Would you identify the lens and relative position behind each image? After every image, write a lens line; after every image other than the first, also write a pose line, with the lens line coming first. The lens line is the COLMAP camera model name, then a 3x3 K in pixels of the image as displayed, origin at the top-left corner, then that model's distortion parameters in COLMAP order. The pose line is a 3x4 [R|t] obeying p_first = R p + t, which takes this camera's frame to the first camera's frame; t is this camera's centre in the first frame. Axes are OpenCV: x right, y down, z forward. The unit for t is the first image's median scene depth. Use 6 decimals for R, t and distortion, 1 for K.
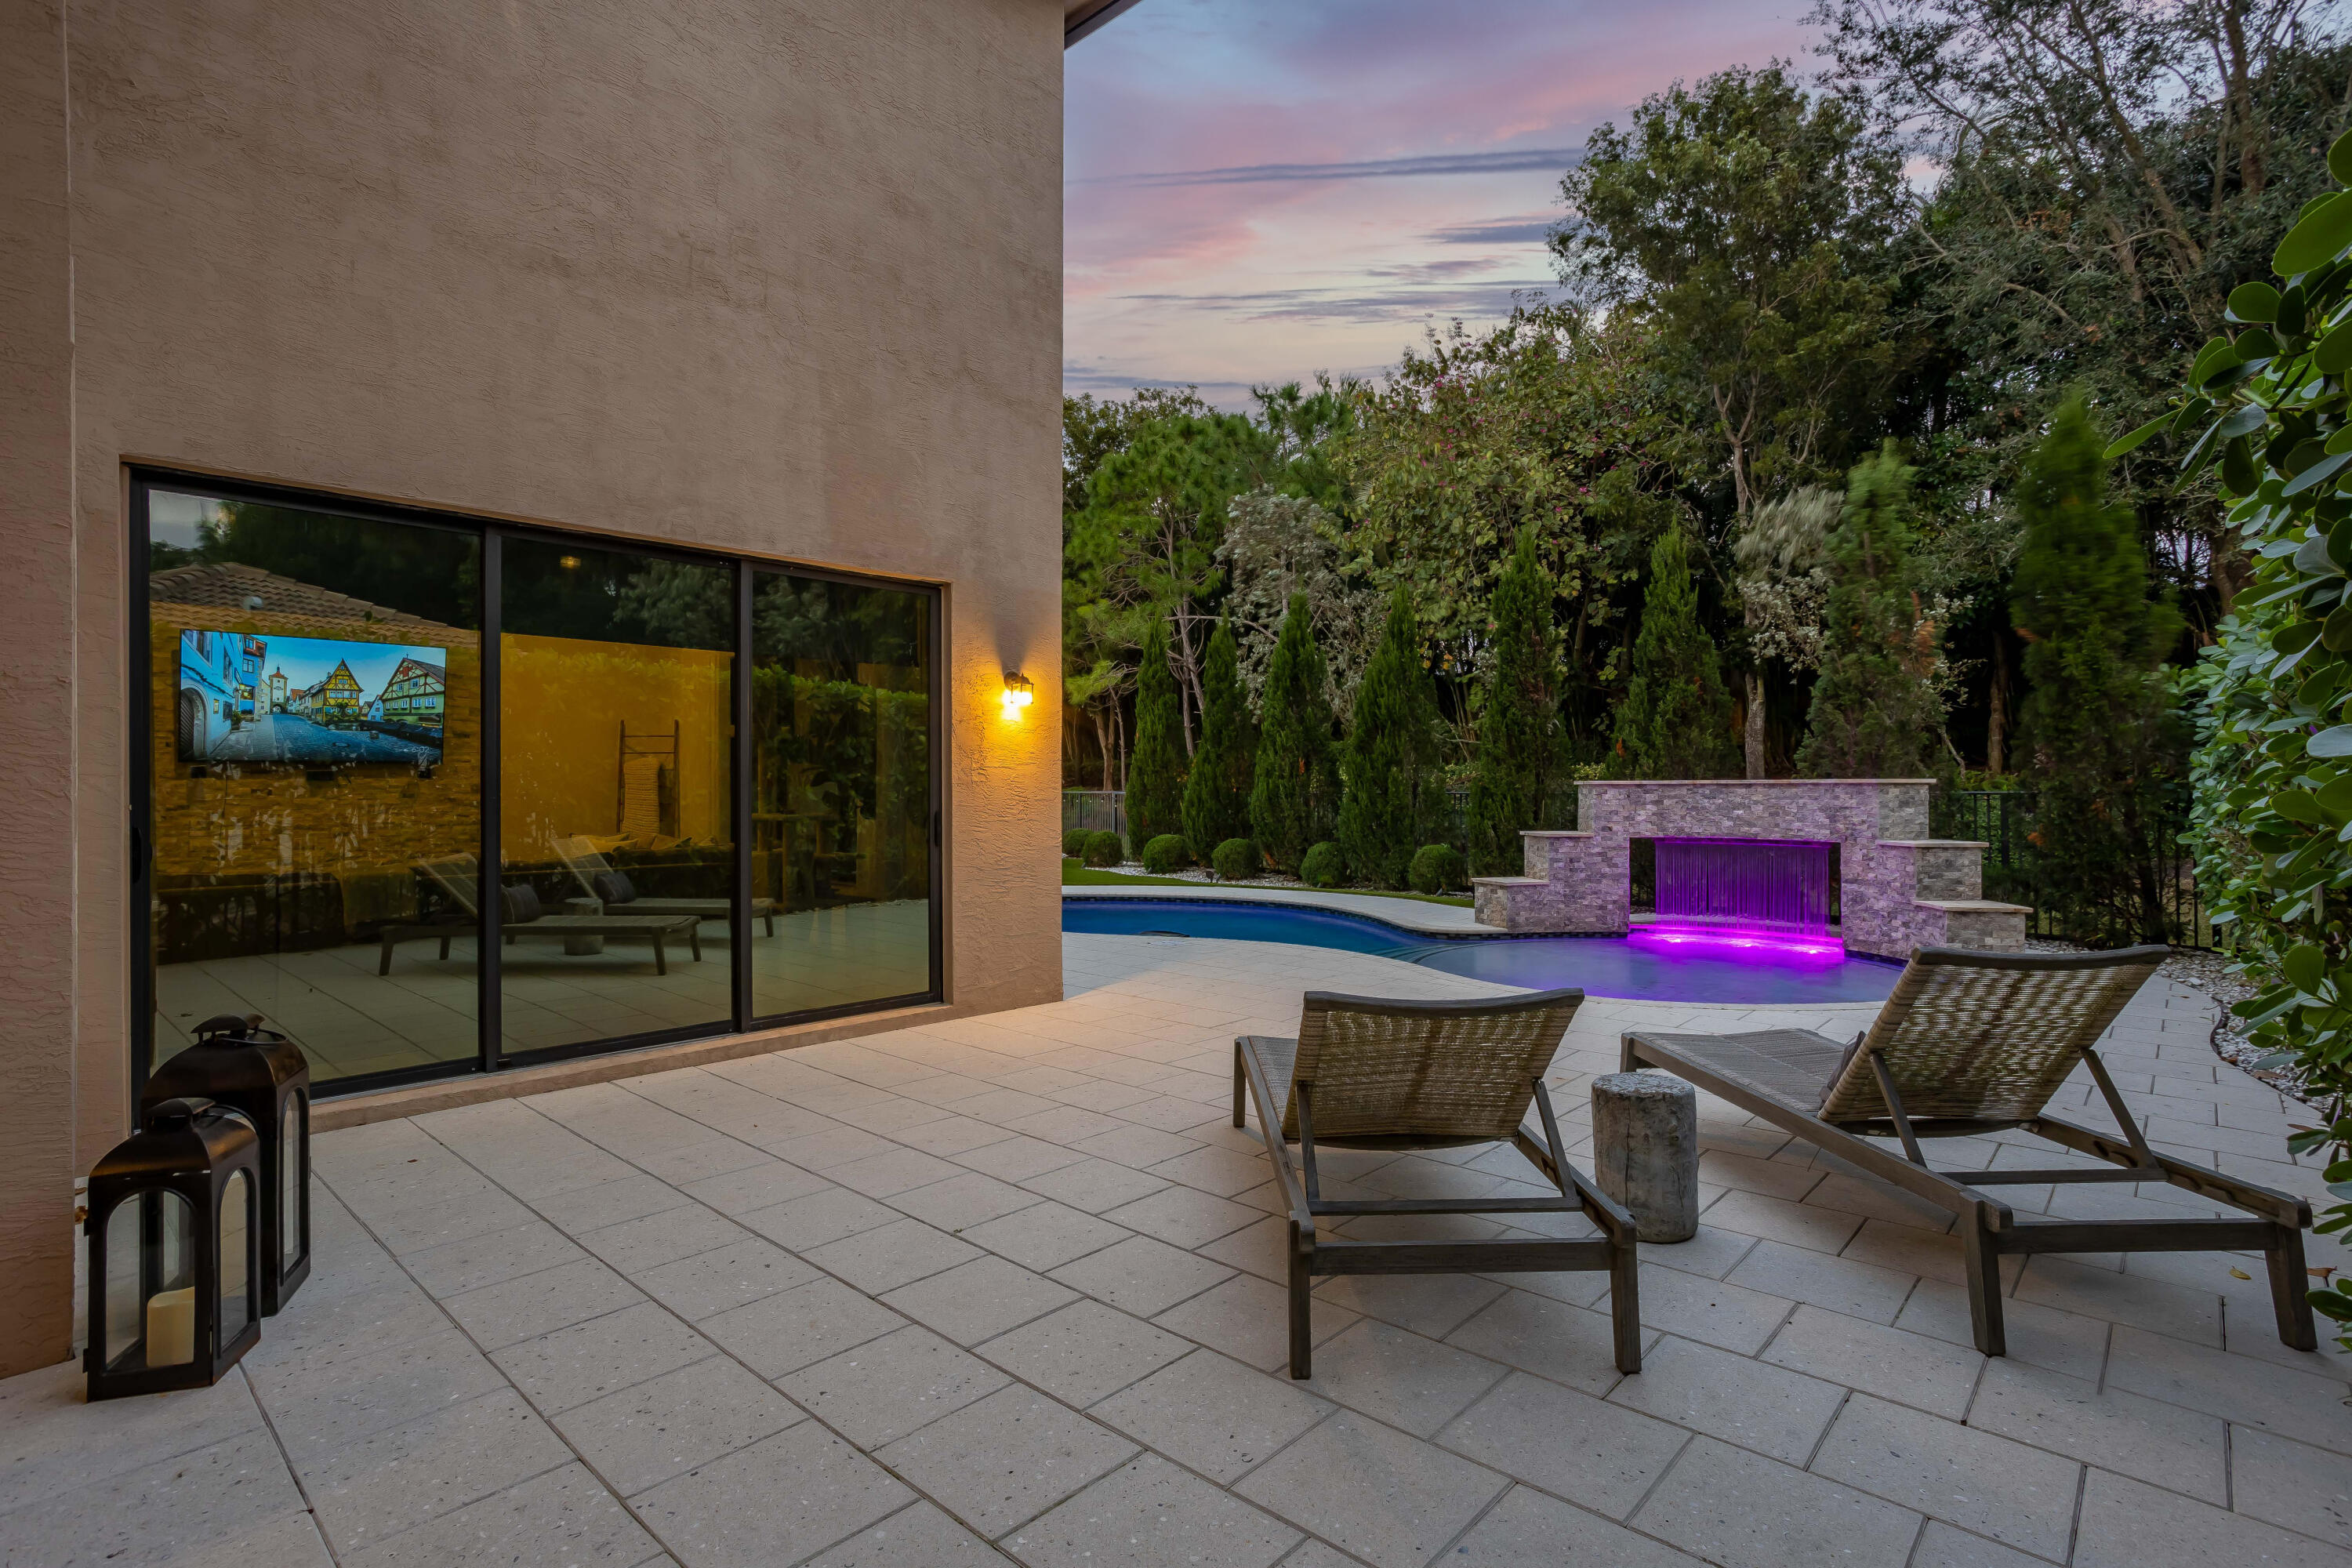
lens RADIAL K [[1137.0, 0, 1173.6], [0, 1137.0, 776.0], [0, 0, 1]] dist [-0.001893, 0.001032]
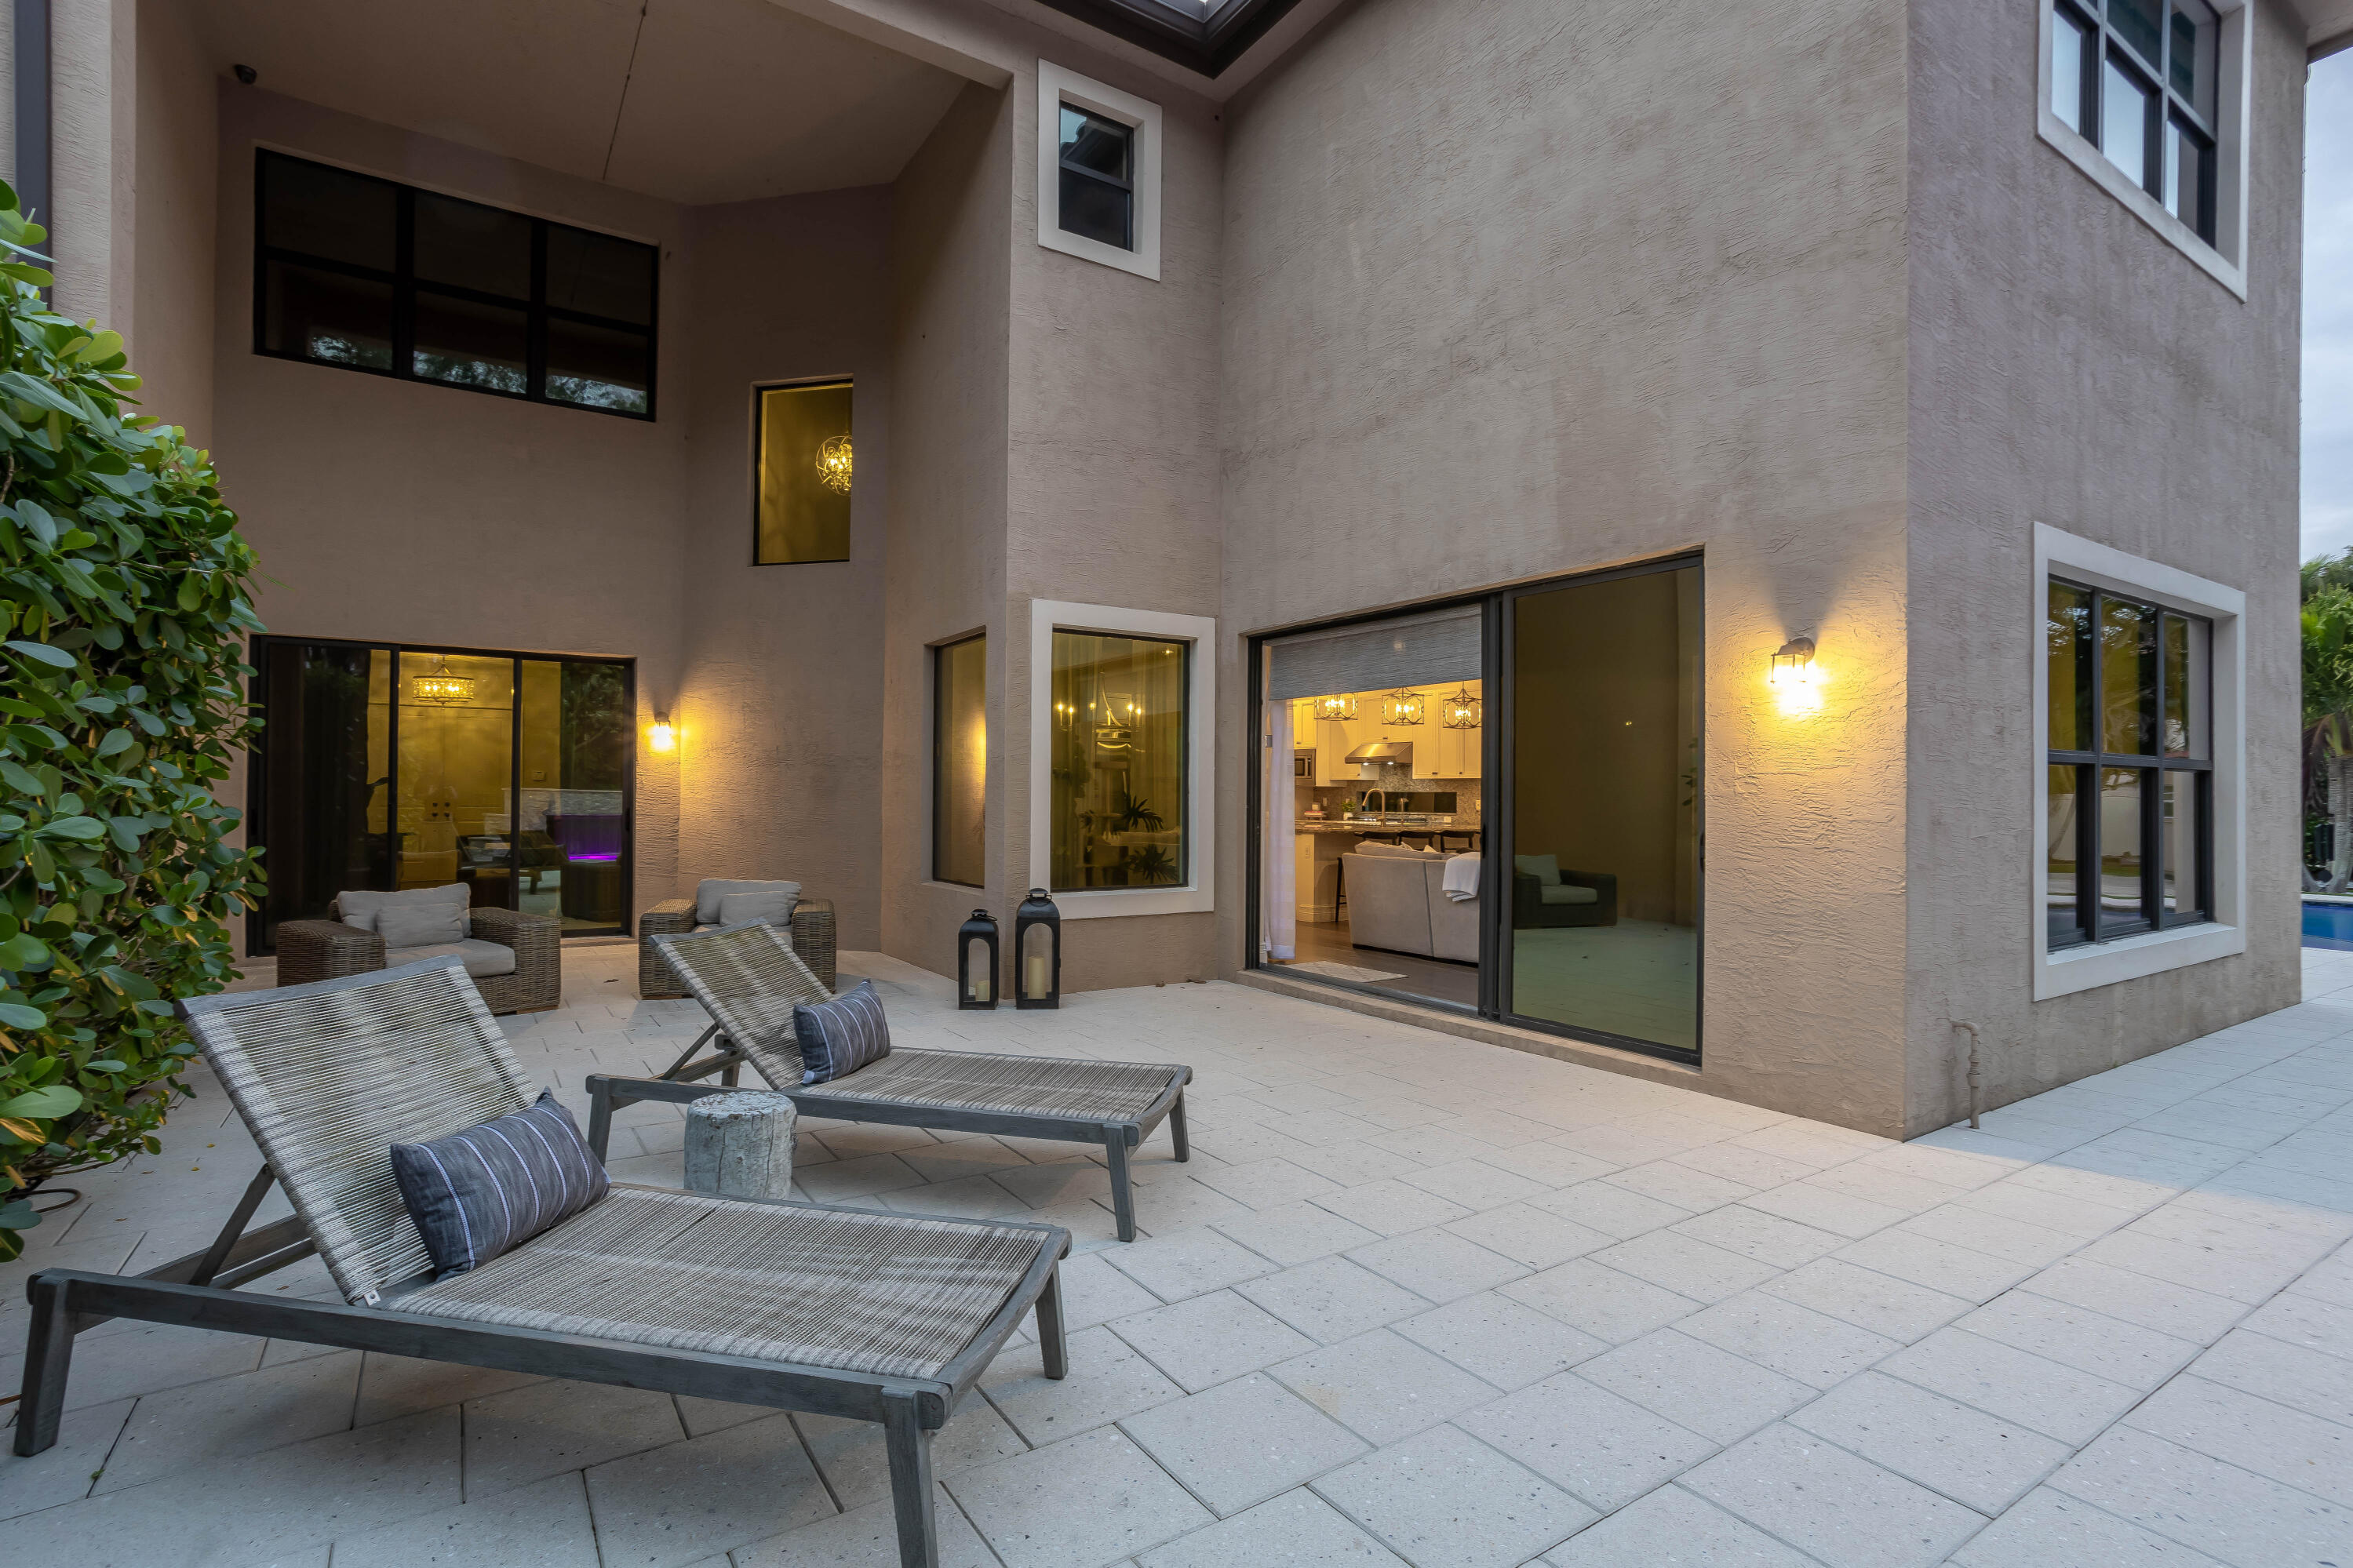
lens RADIAL K [[1137.3, 0, 1174.4], [0, 1137.3, 794.3], [0, 0, 1]] dist [-0.001893, 0.001032]
pose [[-0.228102, -0.007602, -0.973607, 0.717472], [-0.006906, 0.999957, -0.006190, 0.013942], [0.973613, 0.005312, -0.228145, 0.888794]]
